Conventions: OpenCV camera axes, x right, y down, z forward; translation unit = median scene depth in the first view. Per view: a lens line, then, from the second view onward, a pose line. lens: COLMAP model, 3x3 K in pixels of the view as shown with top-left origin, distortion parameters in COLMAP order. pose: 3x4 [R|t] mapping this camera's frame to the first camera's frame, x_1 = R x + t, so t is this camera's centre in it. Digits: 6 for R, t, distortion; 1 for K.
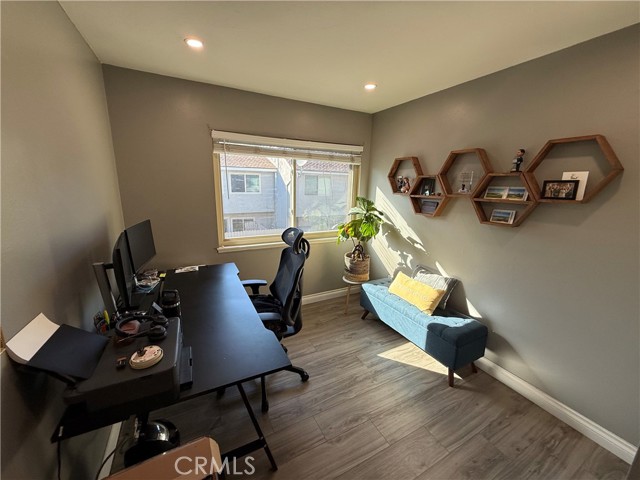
lens RADIAL K [[252.9, 0, 319.9], [0, 252.9, 239.5], [0, 0, 1]] dist [0.000075, -0.000168]
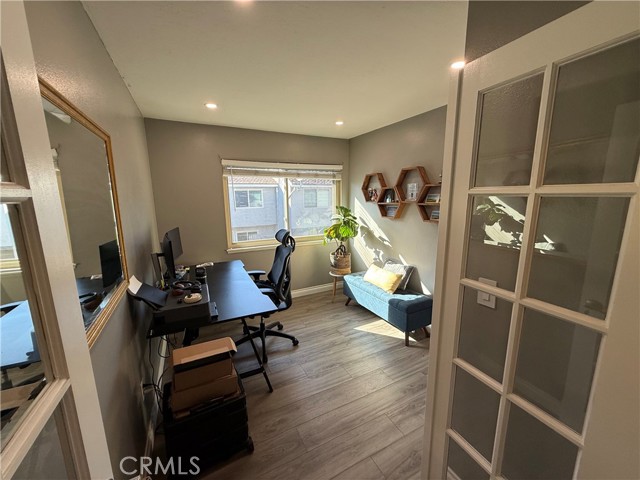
lens RADIAL K [[252.9, 0, 320.1], [0, 252.9, 241.3], [0, 0, 1]] dist [0.000075, -0.000168]
pose [[0.999297, -0.033603, -0.016606, 0.097734], [0.032880, 0.998574, -0.042054, 0.070417], [0.017996, 0.041478, 0.998977, -0.305724]]
